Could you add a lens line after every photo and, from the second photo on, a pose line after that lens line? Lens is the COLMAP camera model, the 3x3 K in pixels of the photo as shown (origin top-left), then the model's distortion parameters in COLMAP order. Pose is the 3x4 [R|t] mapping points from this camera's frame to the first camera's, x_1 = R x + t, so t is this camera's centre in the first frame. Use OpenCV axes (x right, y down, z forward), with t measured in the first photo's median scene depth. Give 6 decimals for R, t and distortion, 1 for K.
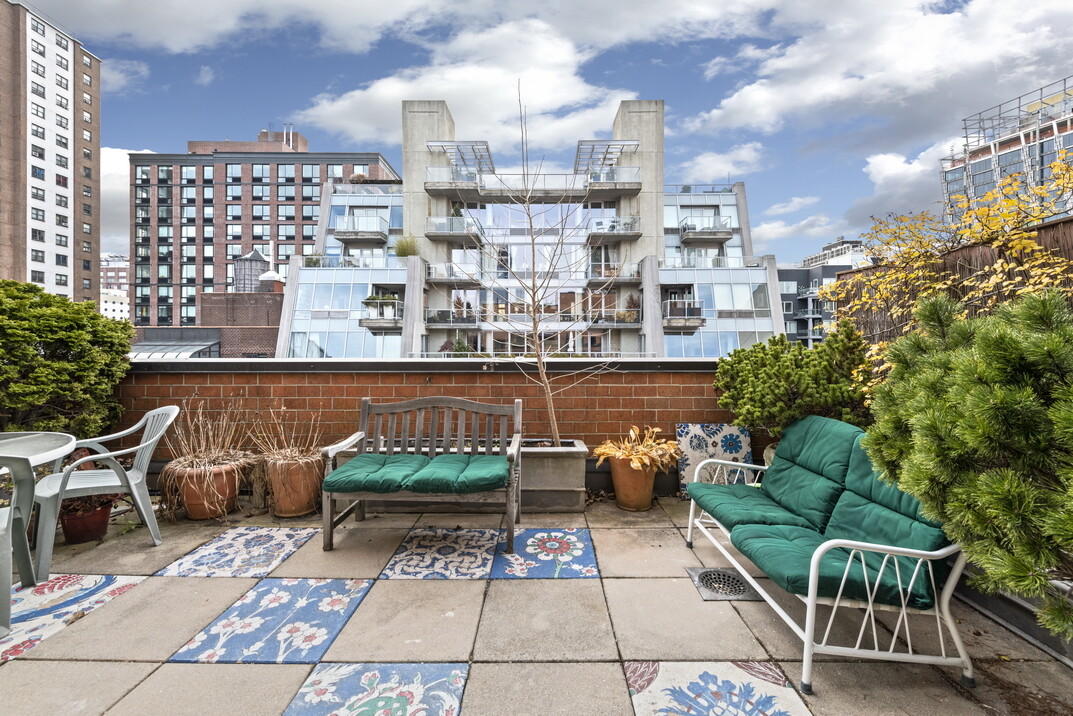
lens RADIAL K [[425.7, 0, 540.1], [0, 425.7, 341.5], [0, 0, 1]] dist [0.009702, -0.000347]
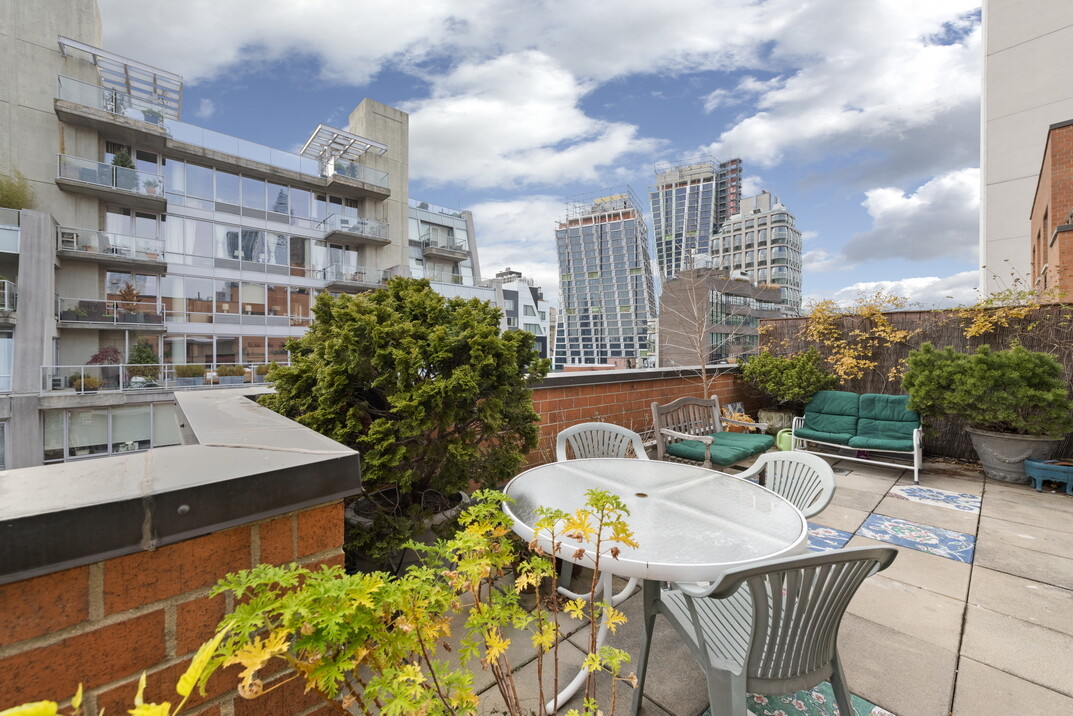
lens RADIAL K [[423.3, 0, 540.3], [0, 423.3, 351.8], [0, 0, 1]] dist [0.008601, -0.000162]
pose [[0.736390, 0.002373, 0.676553, -0.165773], [-0.006440, 0.999973, 0.003502, -0.001571], [-0.676526, -0.006935, 0.736386, 0.034805]]
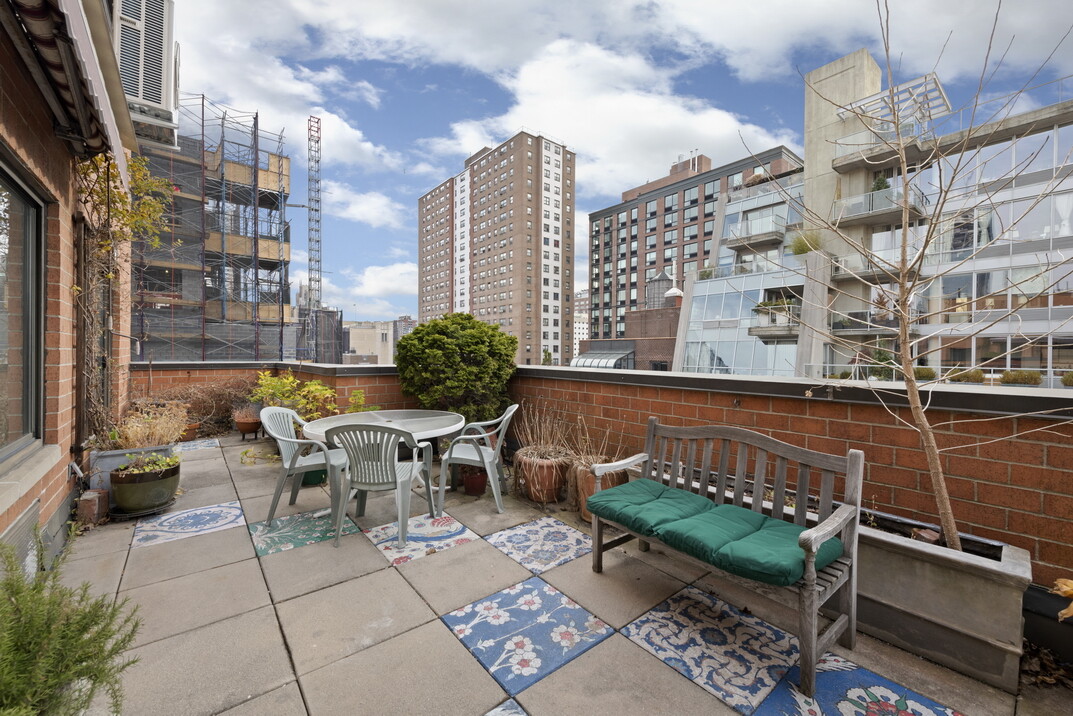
lens RADIAL K [[425.0, 0, 543.8], [0, 425.0, 355.4], [0, 0, 1]] dist [0.022642, -0.008675]
pose [[0.641712, 0.010152, -0.766878, 0.014835], [-0.001364, 0.999926, 0.012097, -0.000888], [0.766944, -0.006717, 0.641678, 0.027356]]
